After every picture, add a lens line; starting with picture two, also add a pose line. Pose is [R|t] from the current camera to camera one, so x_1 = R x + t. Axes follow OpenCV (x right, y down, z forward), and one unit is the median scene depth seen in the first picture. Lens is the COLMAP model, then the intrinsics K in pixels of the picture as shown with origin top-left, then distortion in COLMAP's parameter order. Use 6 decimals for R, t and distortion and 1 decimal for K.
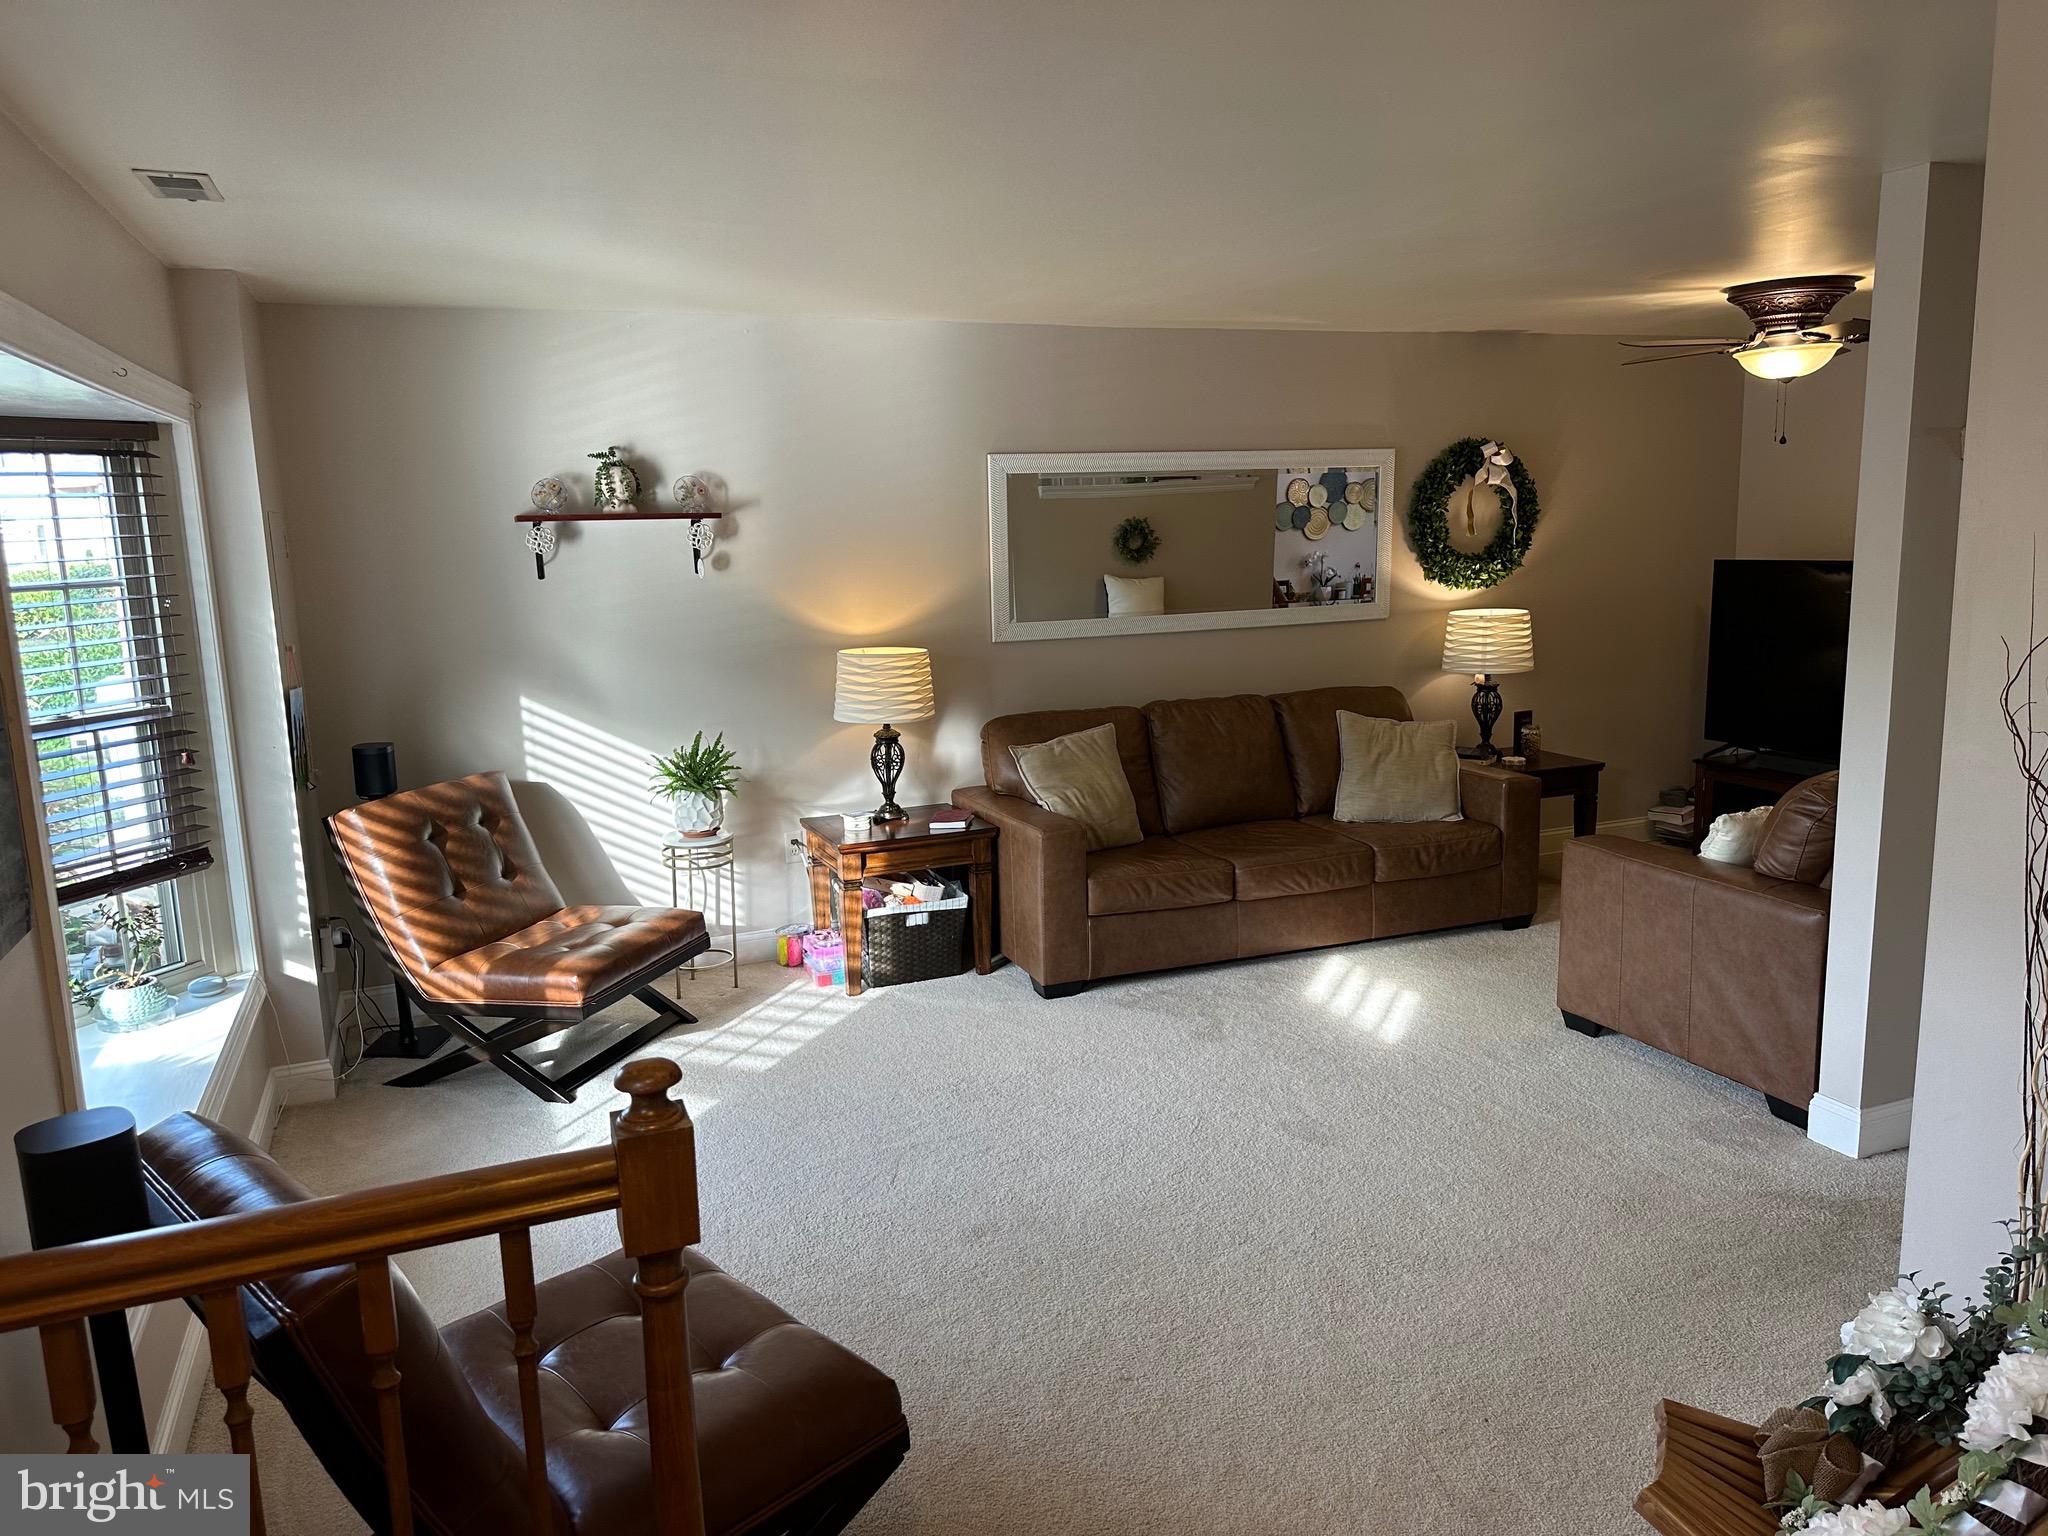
lens RADIAL K [[1429.6, 0, 1030.3], [0, 1429.6, 759.7], [0, 0, 1]] dist [0.158638, -0.273238]
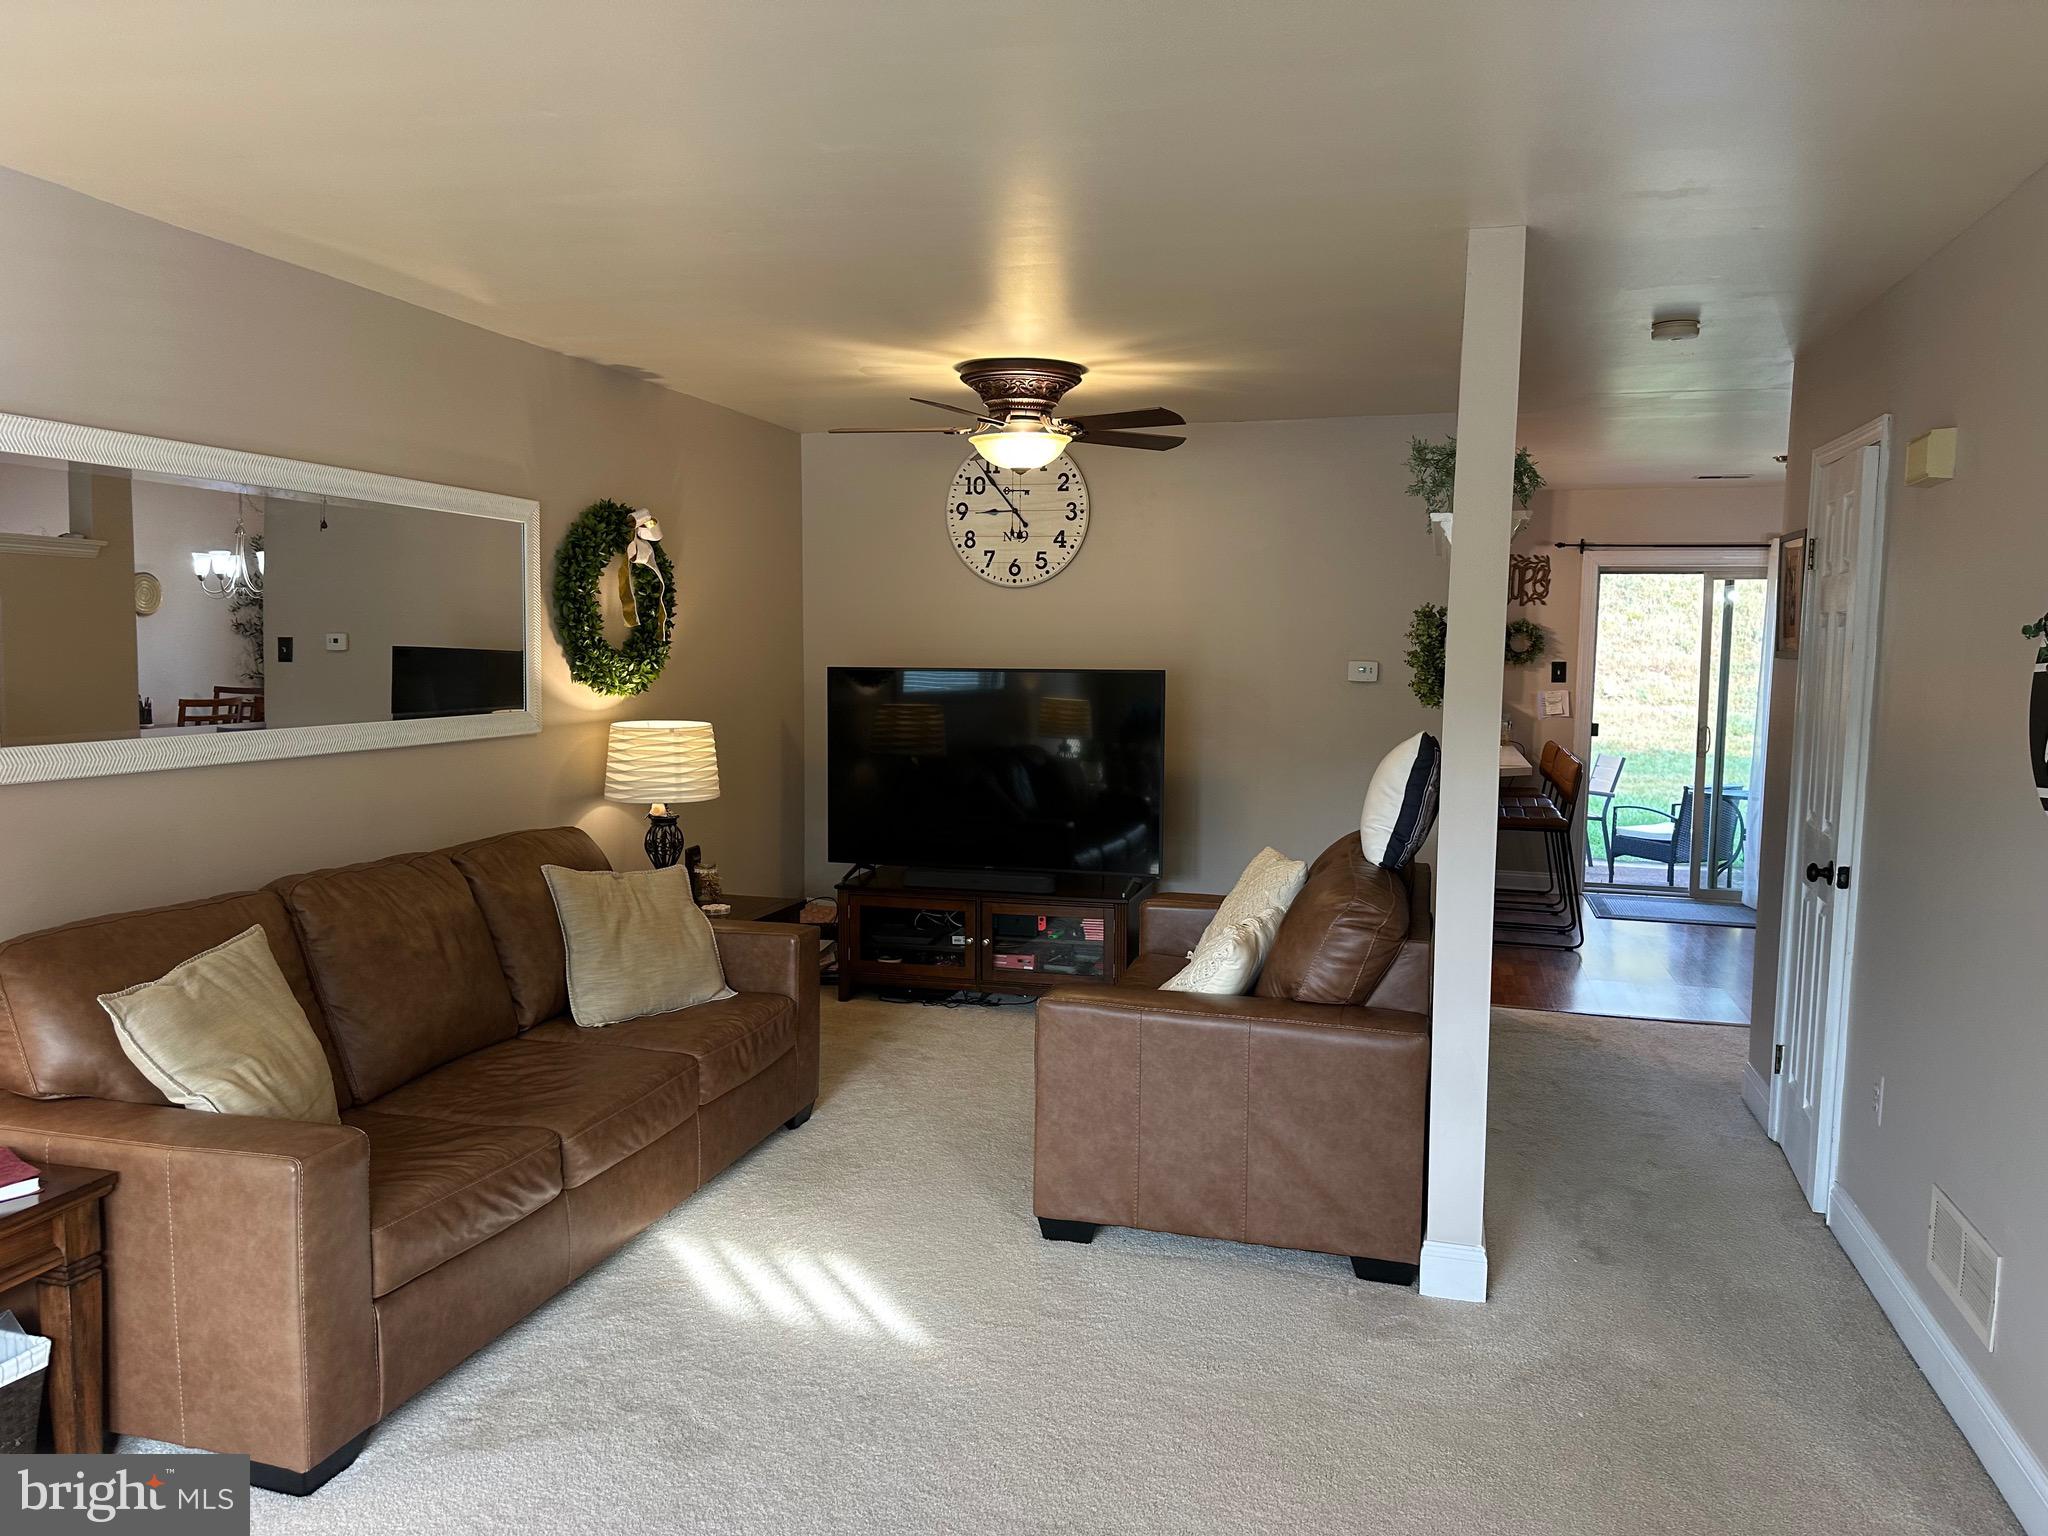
lens RADIAL K [[1418.0, 0, 1033.9], [0, 1418.0, 778.2], [0, 0, 1]] dist [0.111491, -0.141144]
pose [[0.607451, -0.039948, 0.793352, -0.210742], [0.103148, 0.994246, -0.028915, -0.036627], [-0.787632, 0.099397, 0.608076, 0.460052]]
